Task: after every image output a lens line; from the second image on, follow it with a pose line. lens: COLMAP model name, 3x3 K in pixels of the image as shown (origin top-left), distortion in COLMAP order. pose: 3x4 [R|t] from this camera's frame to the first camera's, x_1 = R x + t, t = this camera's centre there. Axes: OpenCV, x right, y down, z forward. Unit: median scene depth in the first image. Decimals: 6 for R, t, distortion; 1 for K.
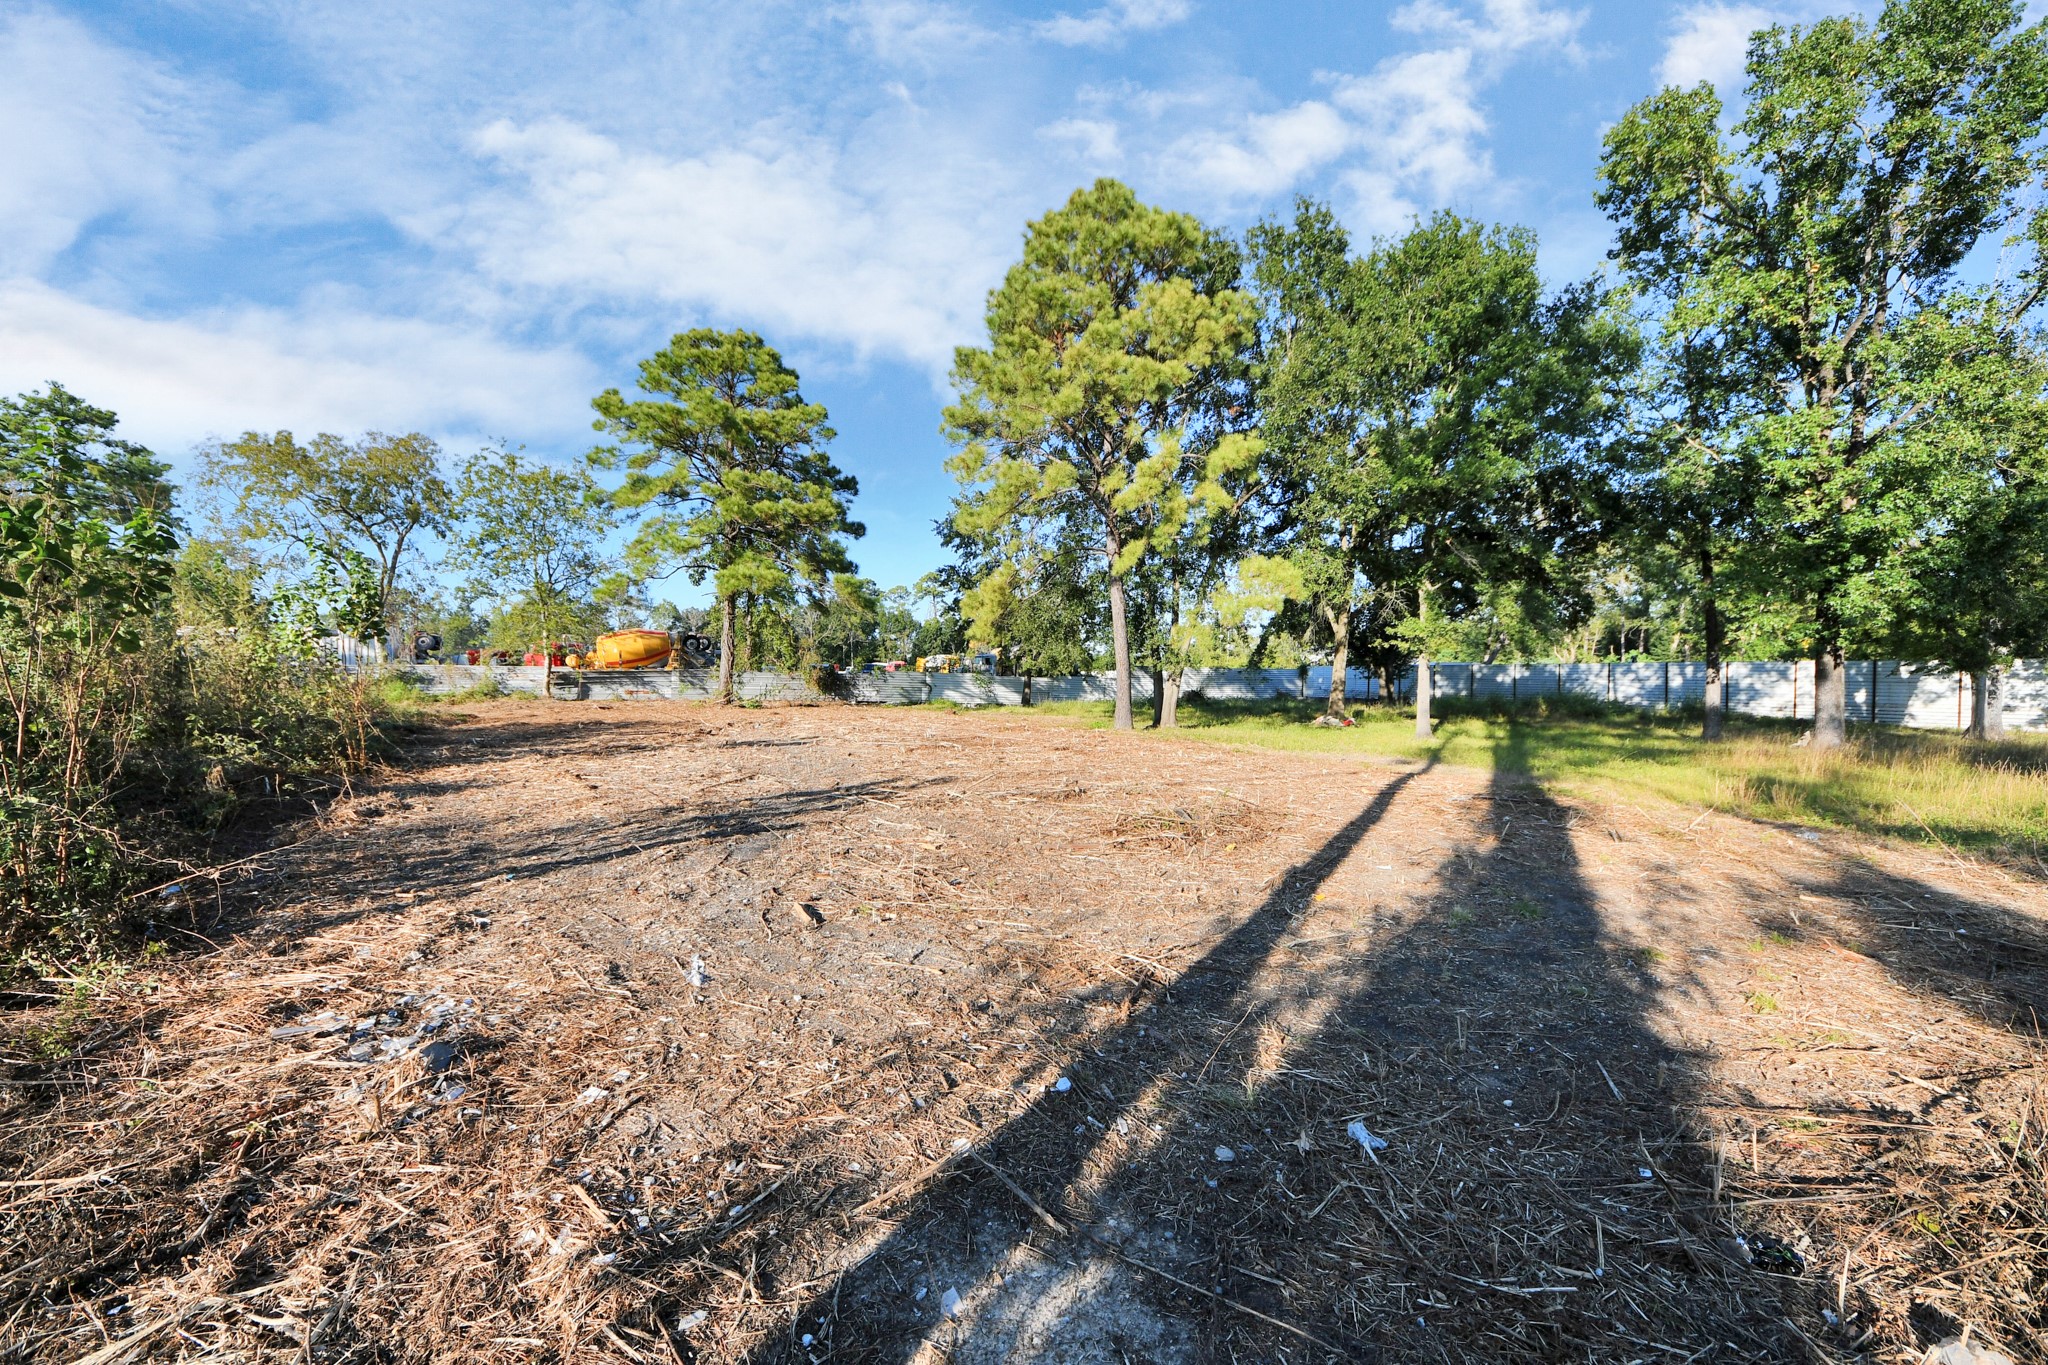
lens RADIAL K [[725.9, 0, 1024.0], [0, 725.9, 682.5], [0, 0, 1]] dist [0.059053, -0.029171]
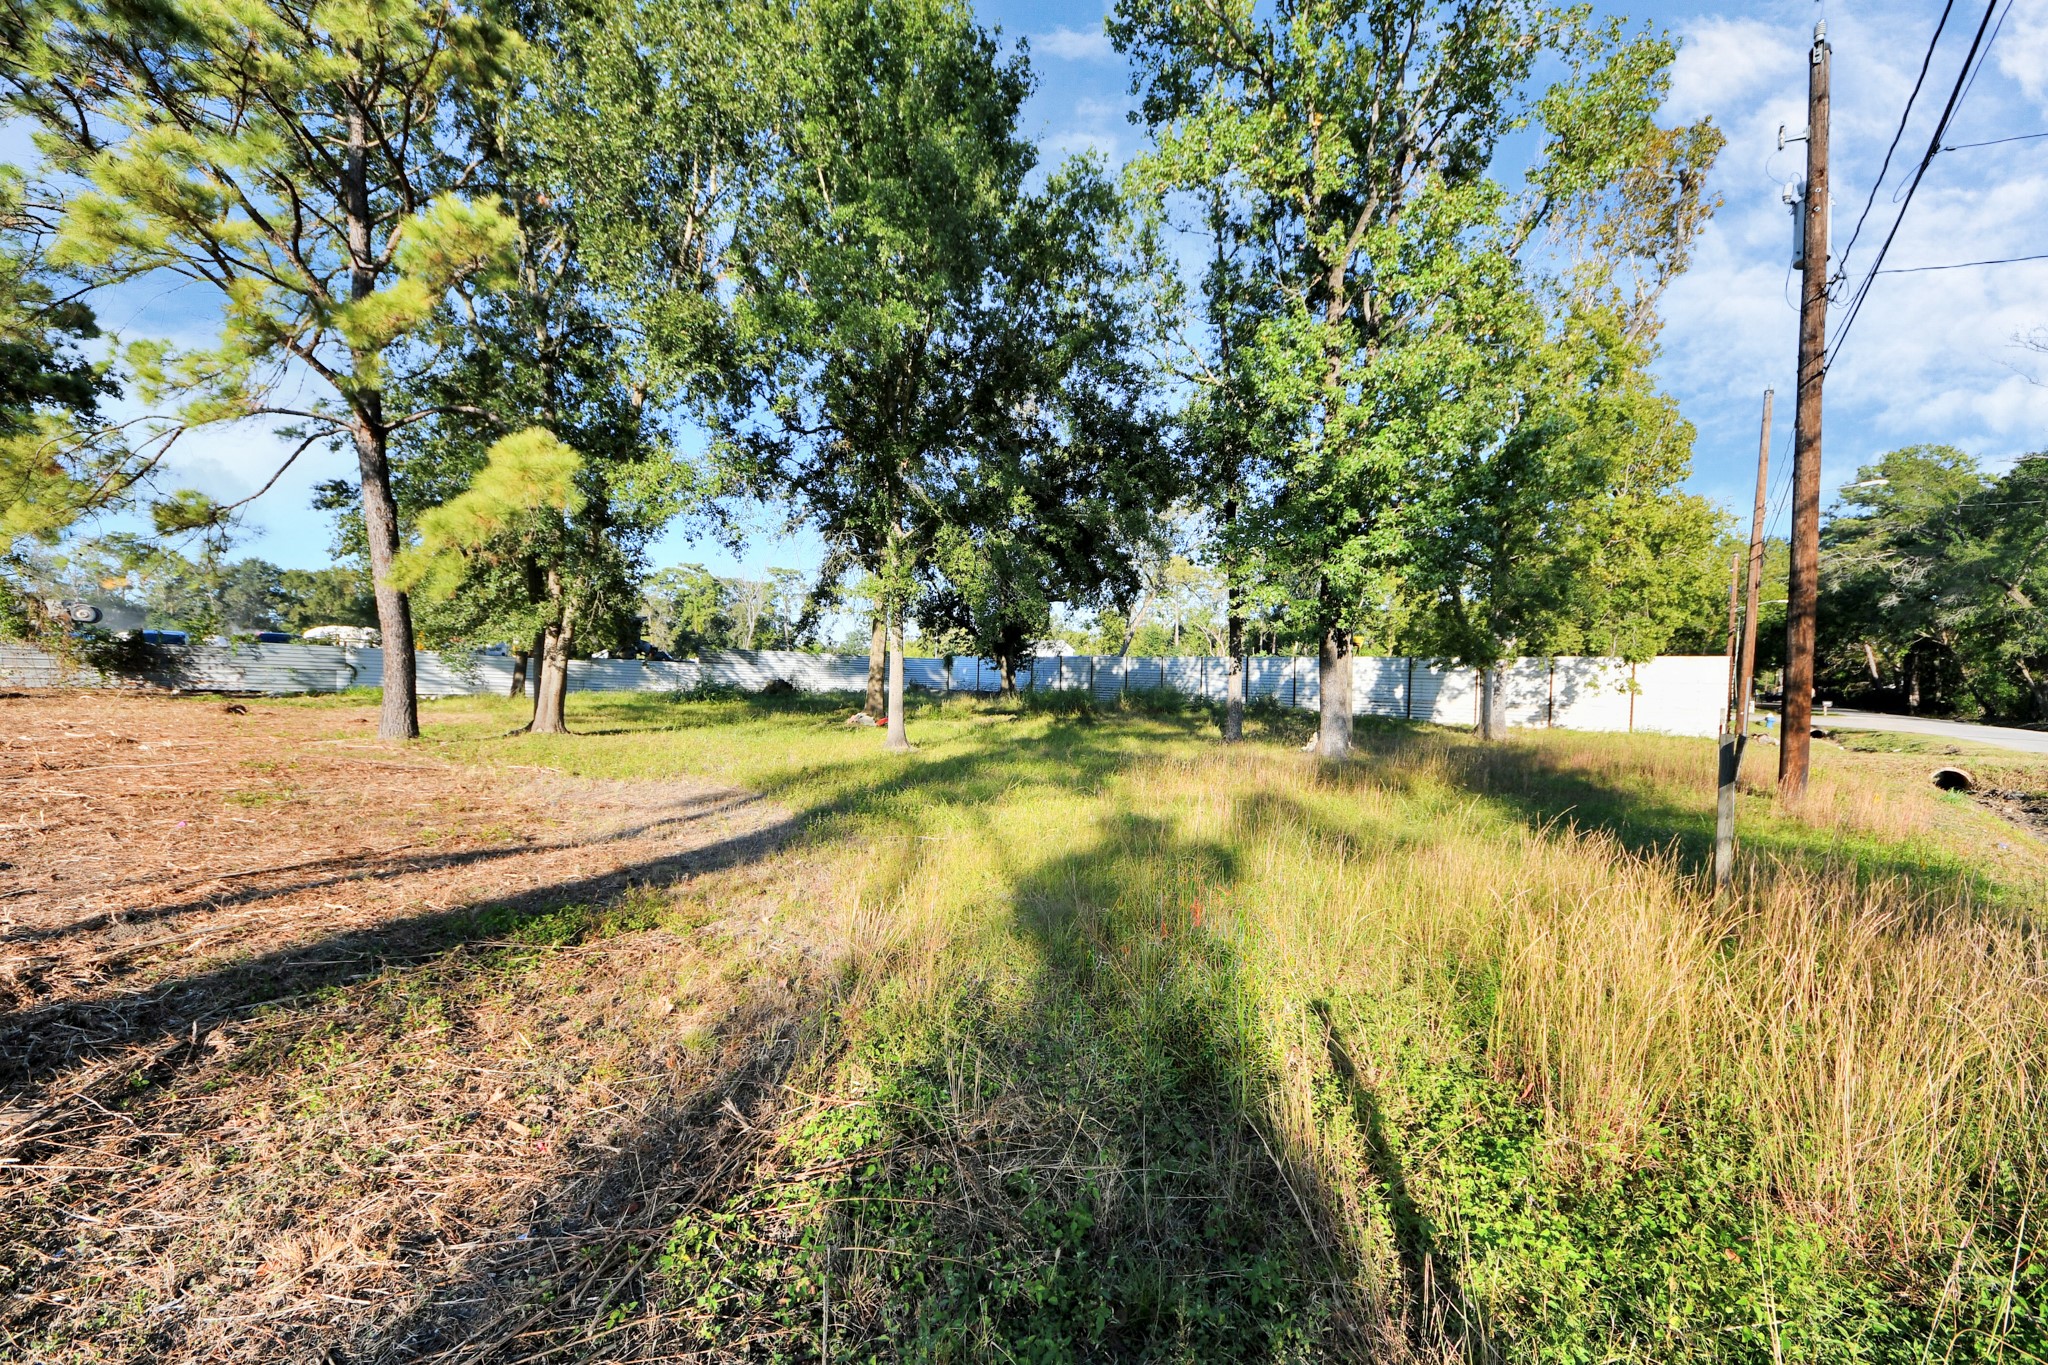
lens RADIAL K [[736.6, 0, 1011.9], [0, 736.6, 689.7], [0, 0, 1]] dist [0.002151, -0.006930]
pose [[0.948353, 0.008546, 0.317103, 0.296505], [-0.015152, 0.999716, 0.018372, 0.004462], [-0.316856, -0.022228, 0.948213, 0.209374]]
